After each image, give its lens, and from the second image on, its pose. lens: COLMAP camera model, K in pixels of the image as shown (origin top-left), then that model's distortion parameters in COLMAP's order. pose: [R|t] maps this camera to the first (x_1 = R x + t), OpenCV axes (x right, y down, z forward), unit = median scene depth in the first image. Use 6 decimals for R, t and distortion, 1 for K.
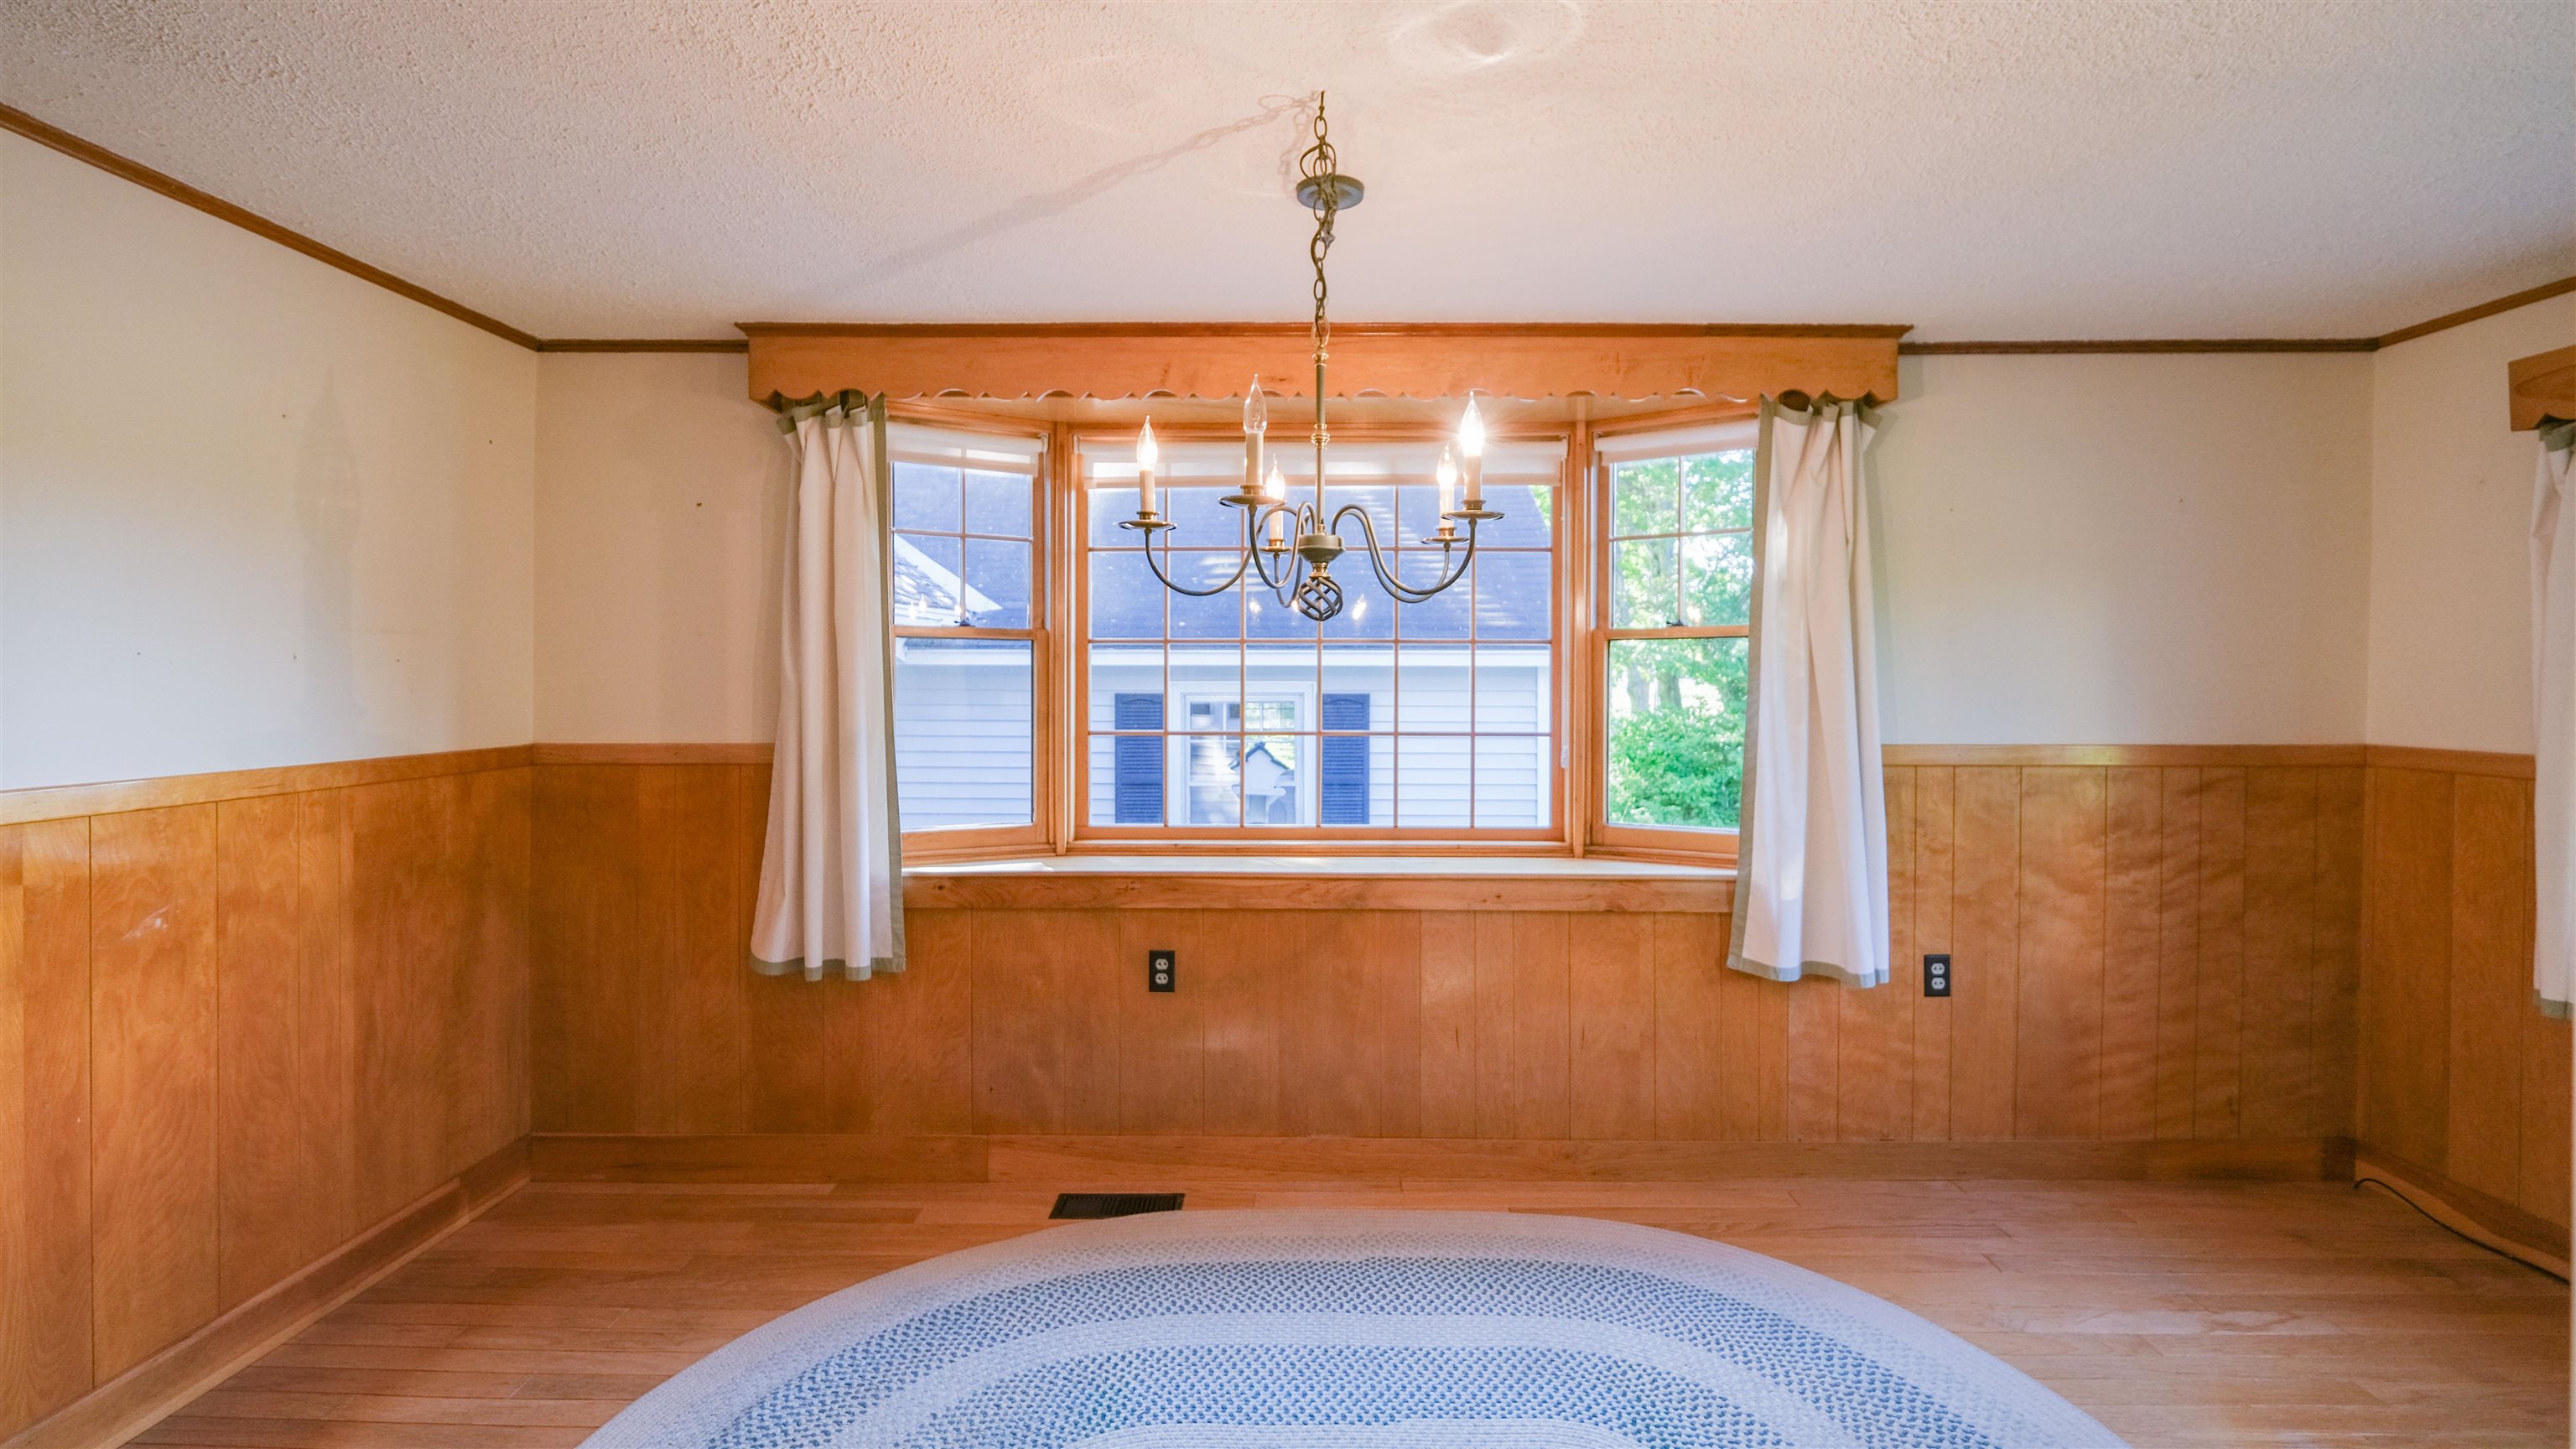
lens RADIAL K [[1110.4, 0, 1297.5], [0, 1110.4, 692.1], [0, 0, 1]] dist [0.001172, -0.000047]
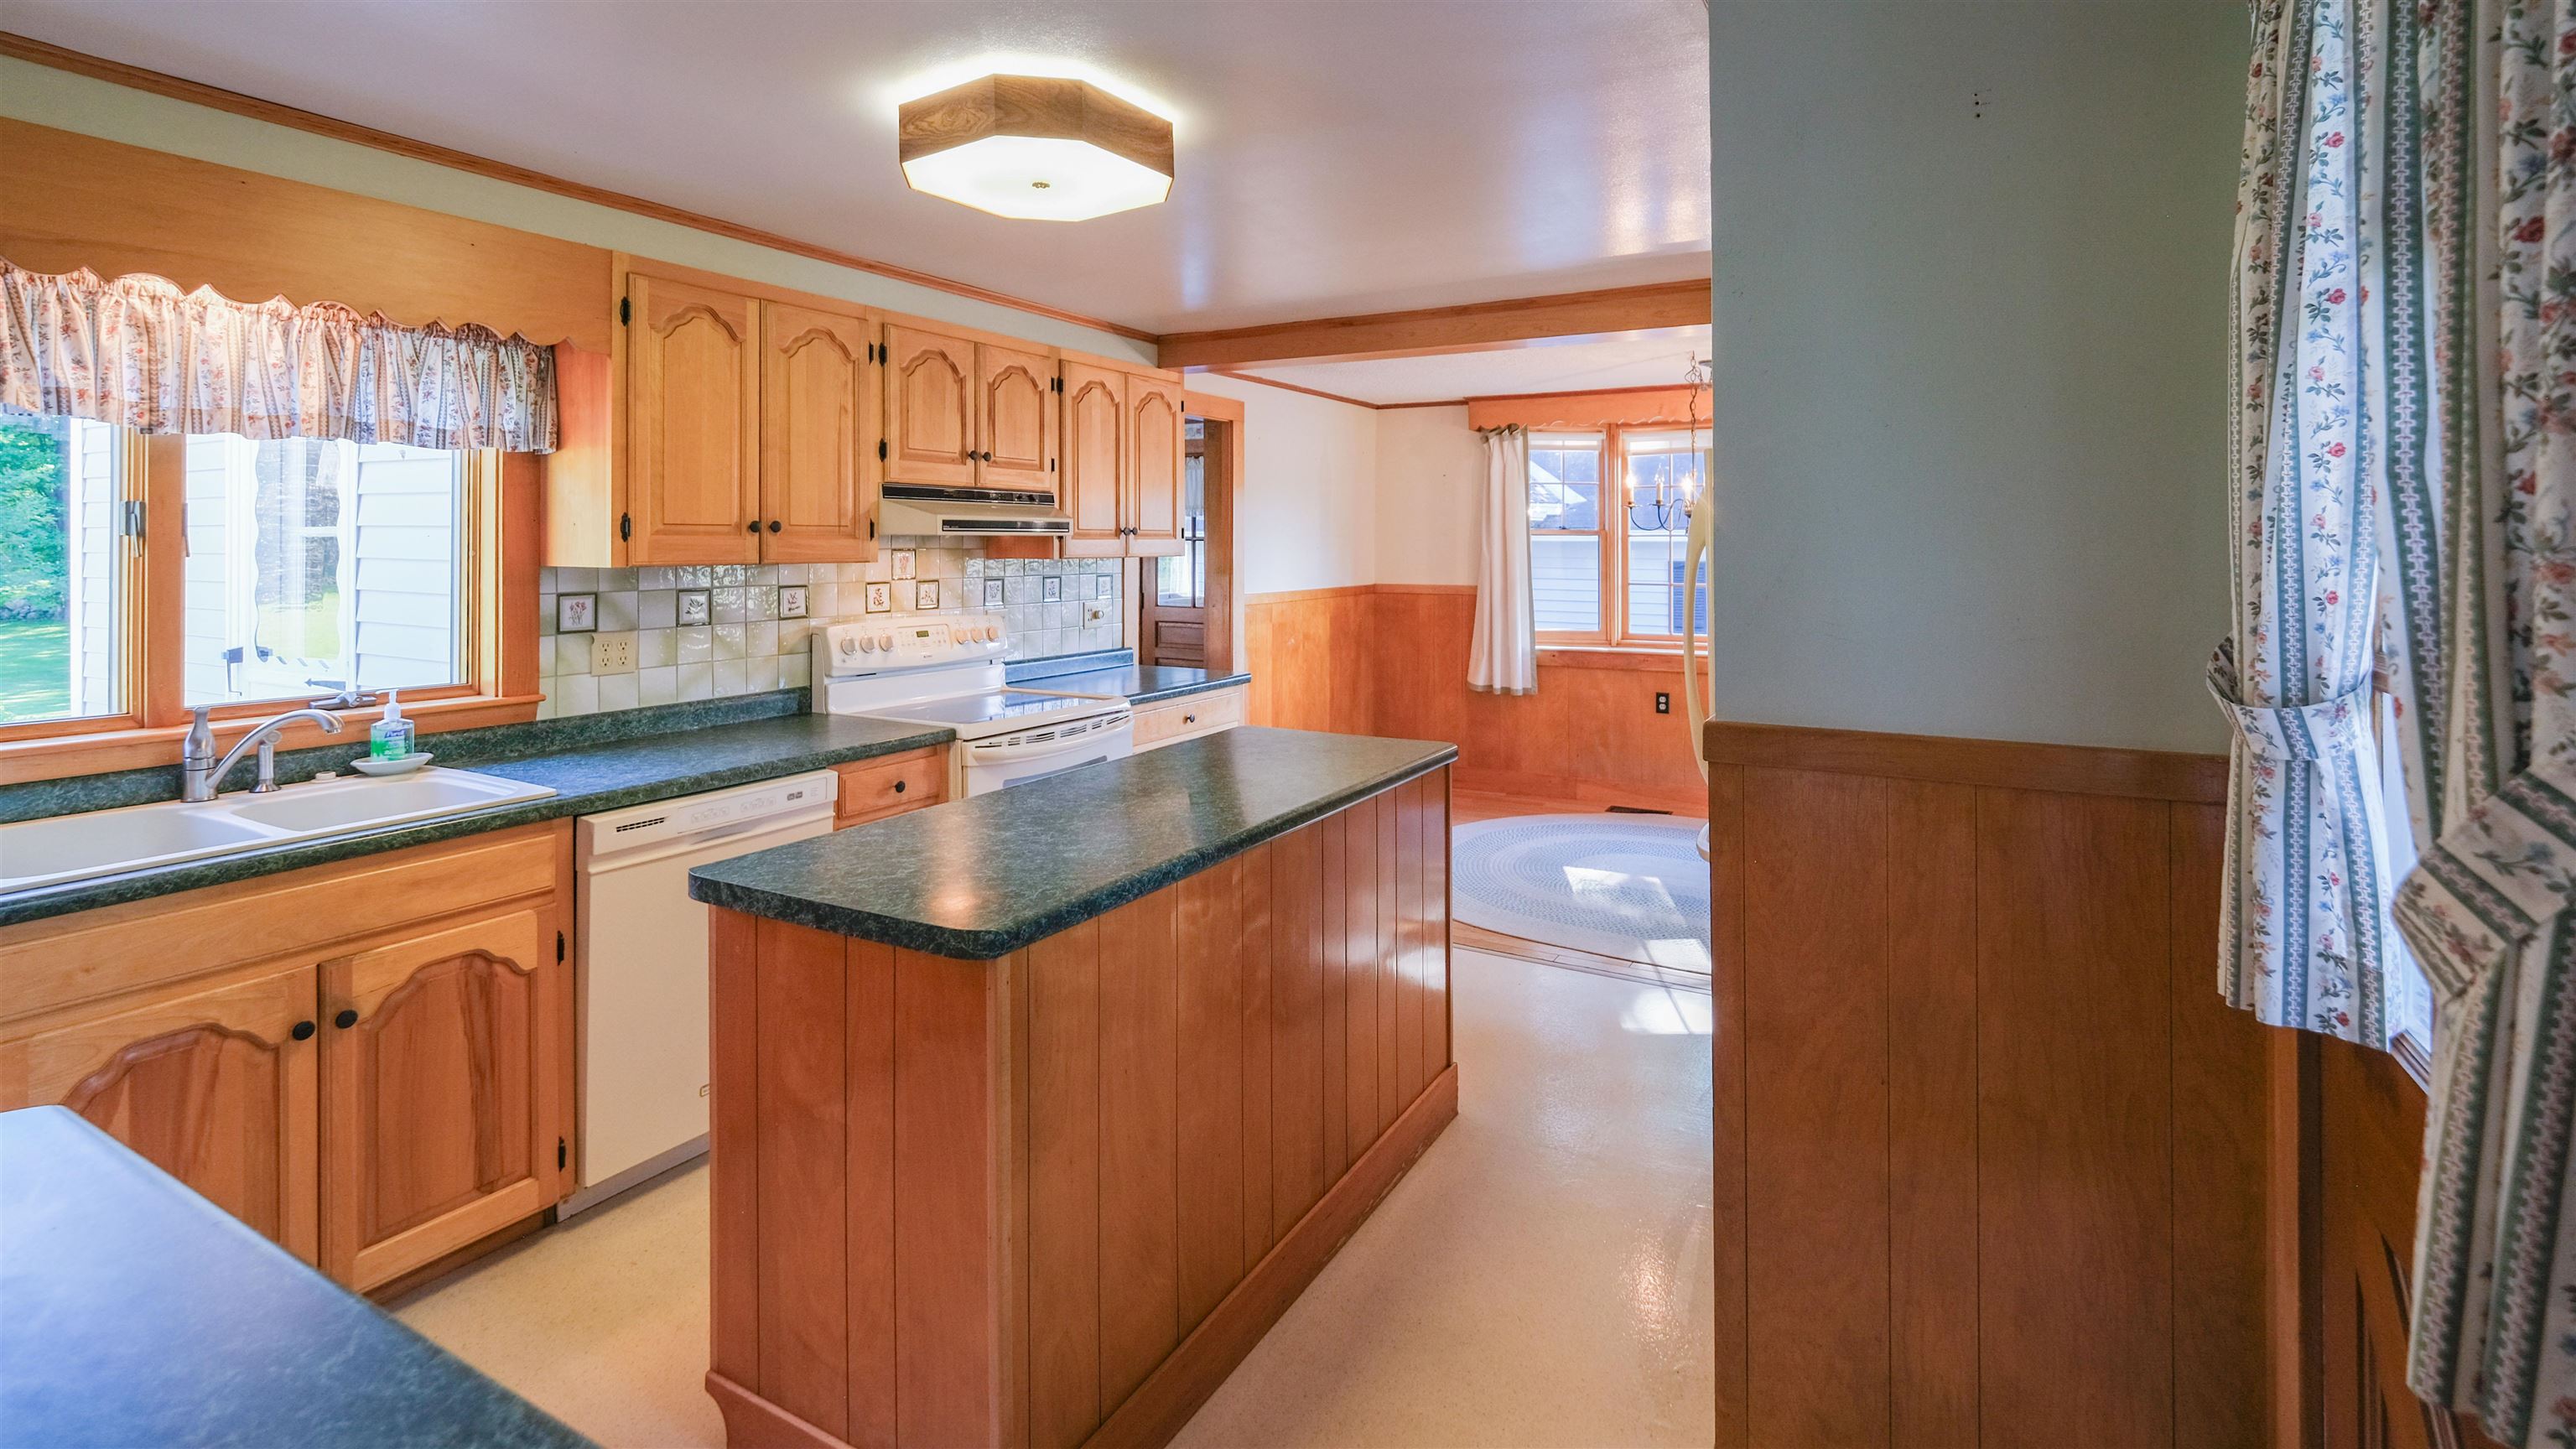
lens RADIAL K [[1151.5, 0, 1320.8], [0, 1151.5, 532.0], [0, 0, 1]] dist [-0.000666, -0.000061]
pose [[0.881775, -0.005044, -0.471643, 0.317742], [-0.004425, 0.999810, -0.018964, -0.013257], [0.471649, 0.018809, 0.881586, -1.130925]]
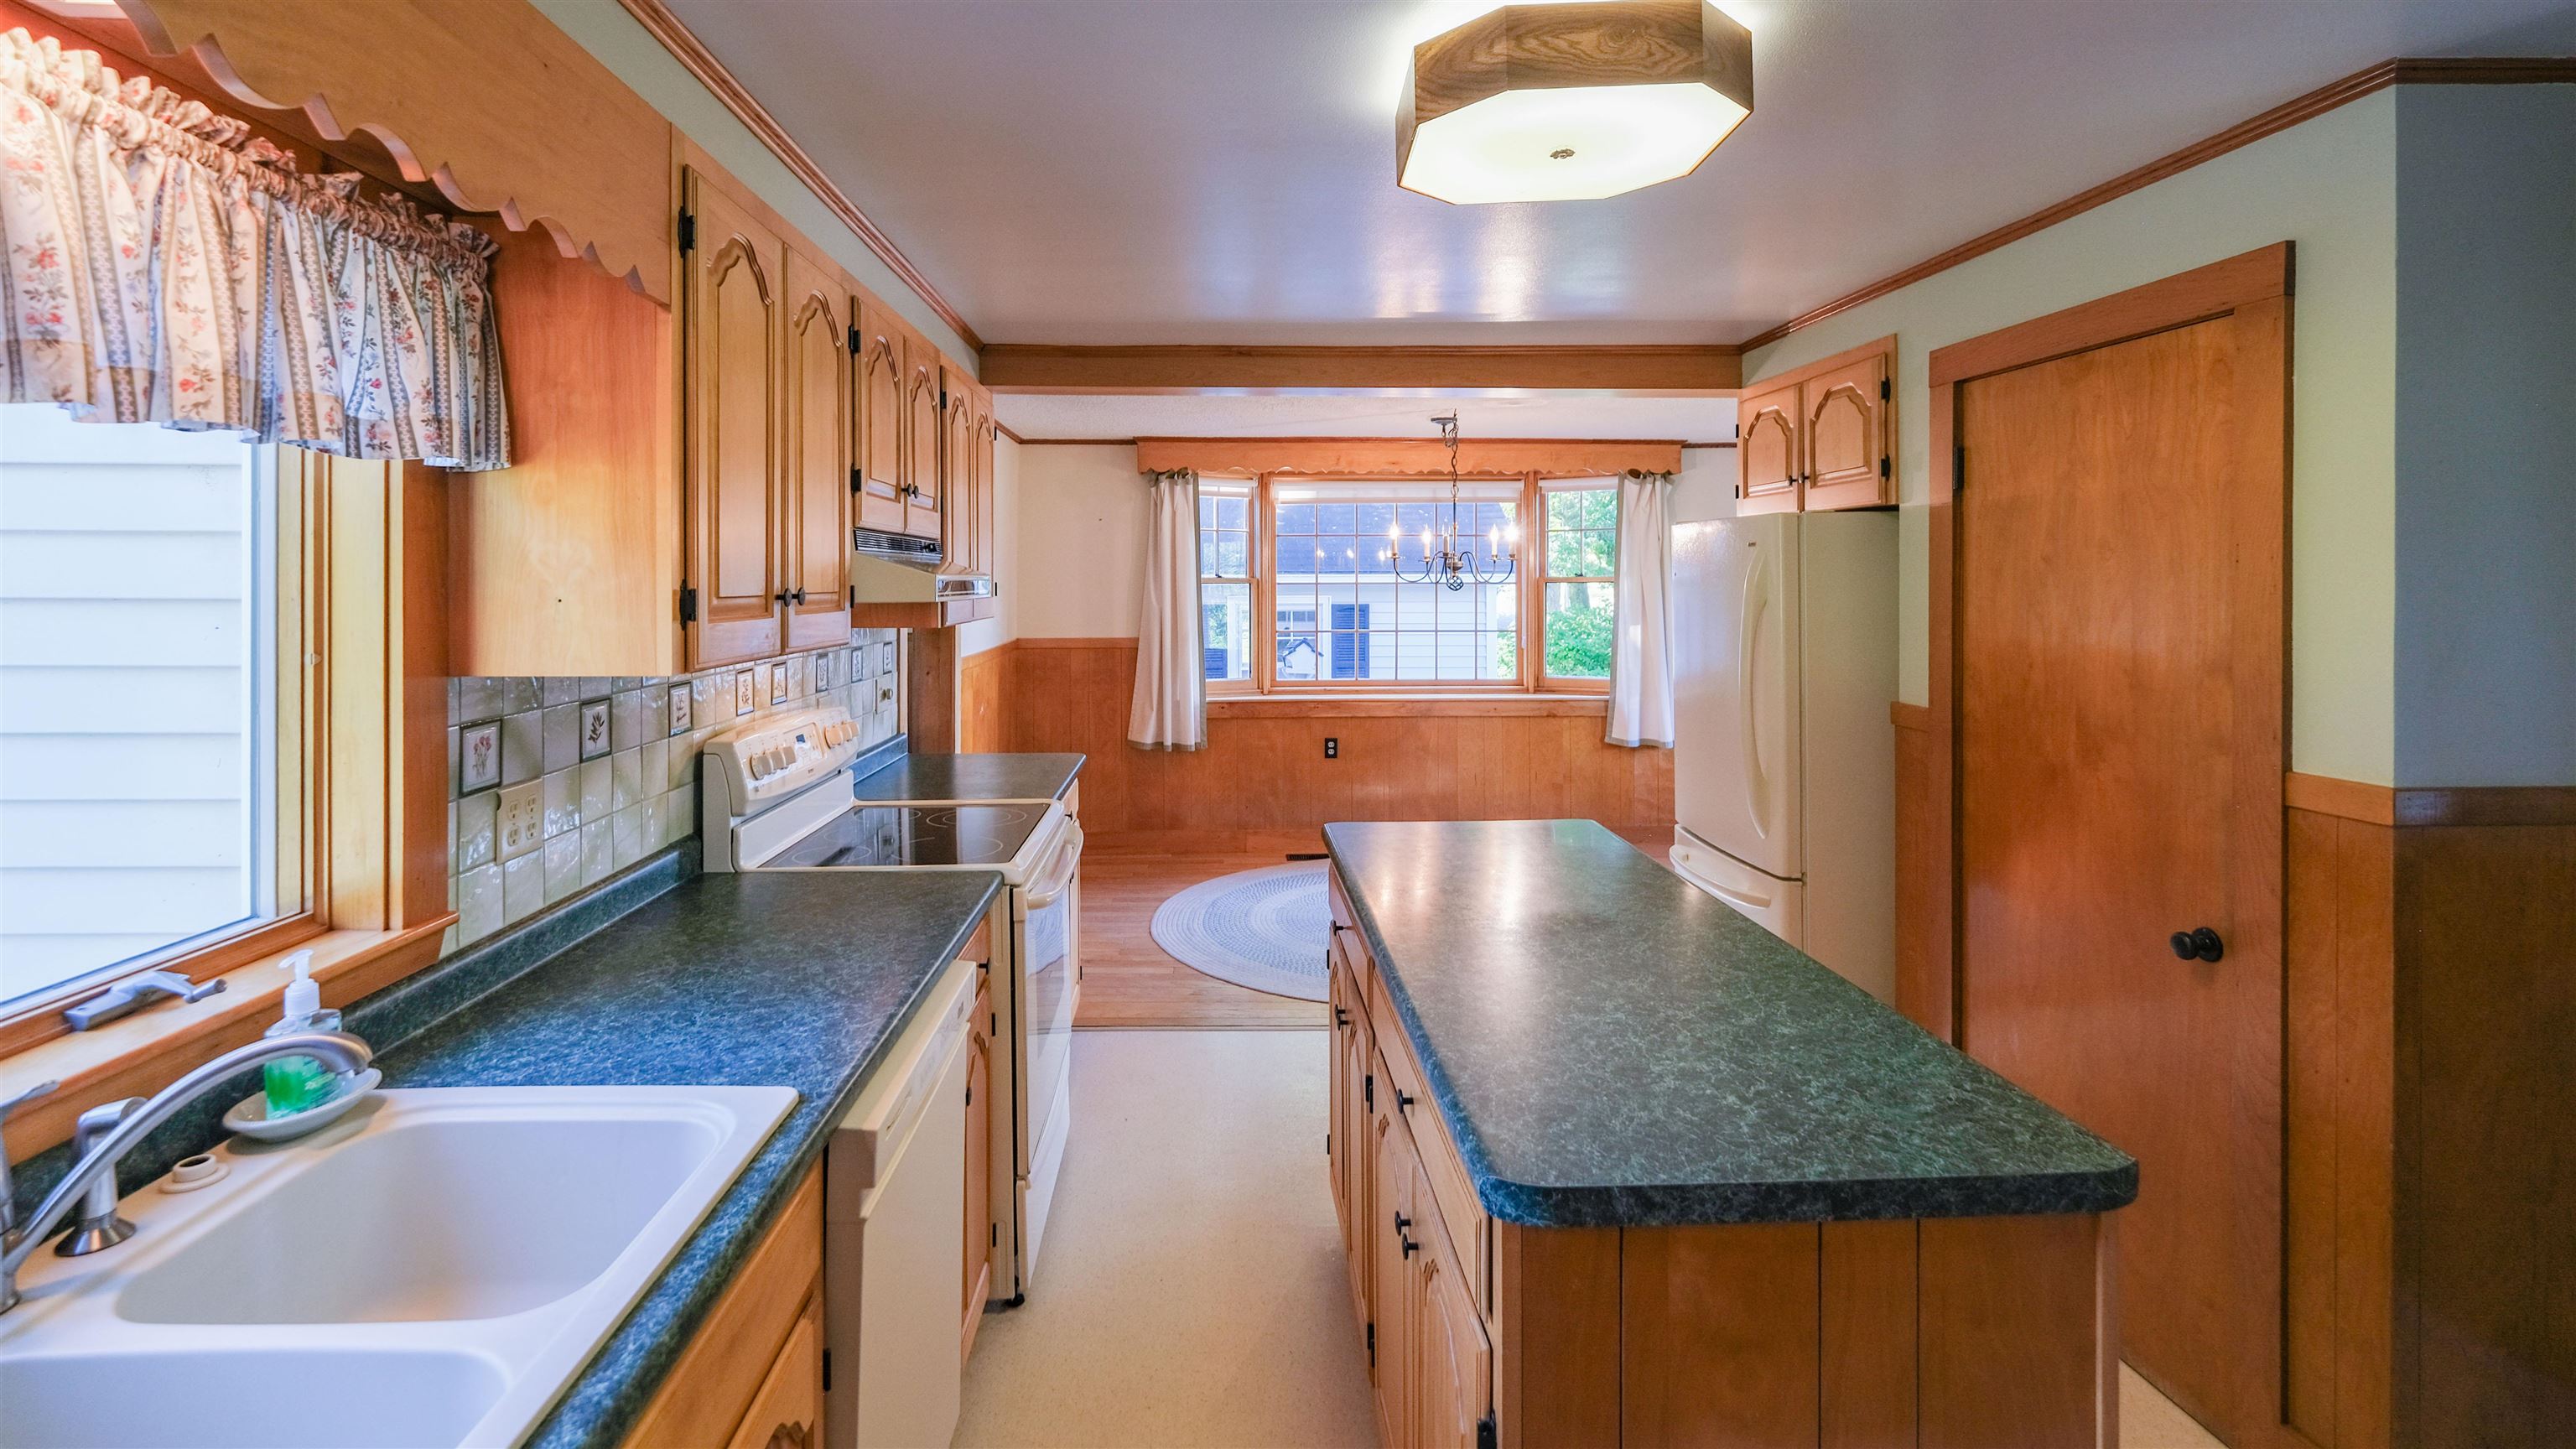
lens RADIAL K [[1148.2, 0, 1231.7], [0, 1148.2, 580.0], [0, 0, 1]] dist [-0.000966, -0.000117]
pose [[0.999562, -0.004046, 0.029331, -0.370492], [0.004337, 0.999942, -0.009843, -0.037684], [-0.029289, 0.009966, 0.999521, -1.122571]]
